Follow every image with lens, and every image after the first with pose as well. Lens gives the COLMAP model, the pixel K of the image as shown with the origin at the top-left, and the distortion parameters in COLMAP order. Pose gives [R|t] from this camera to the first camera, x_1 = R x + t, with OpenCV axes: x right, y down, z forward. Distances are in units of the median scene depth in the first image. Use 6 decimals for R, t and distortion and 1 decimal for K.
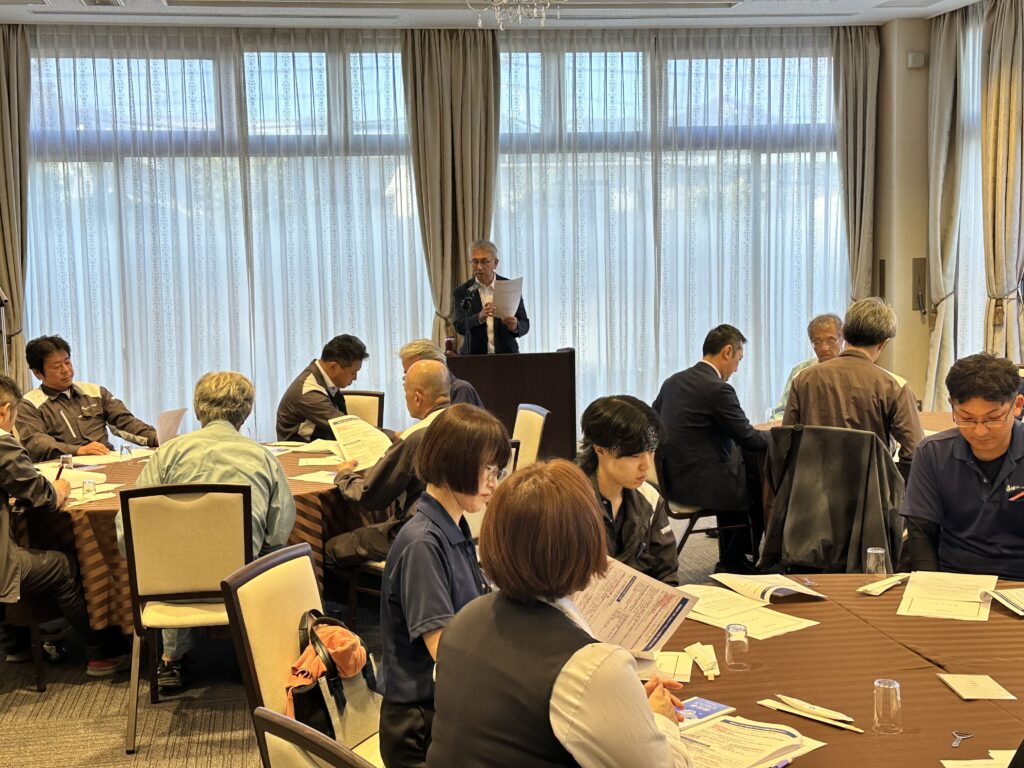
lens RADIAL K [[1388.9, 0, 512.5], [0, 1388.9, 384.5], [0, 0, 1]] dist [0.116006, 0.000000]
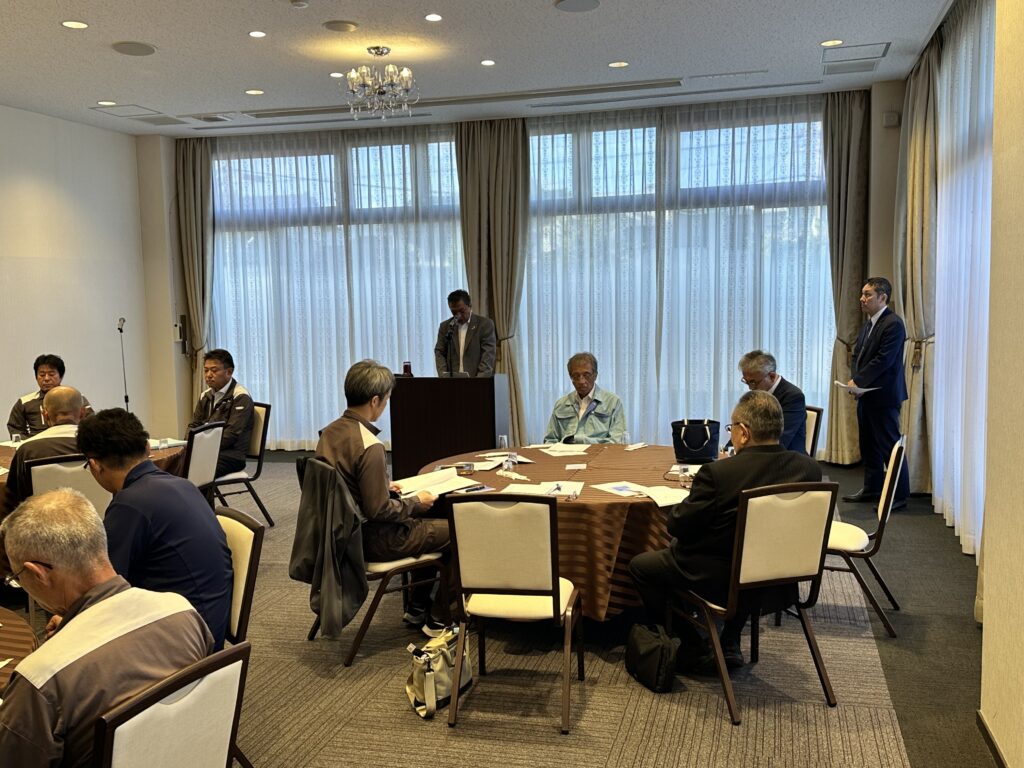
lens RADIAL K [[1154.9, 0, 511.2], [0, 1154.9, 383.2], [0, 0, 1]] dist [0.133232, 0.000000]
pose [[0.898498, 0.036079, -0.437492, 0.431898], [-0.039937, 0.999202, 0.000381, -0.016779], [0.437156, 0.017130, 0.899222, 0.064987]]
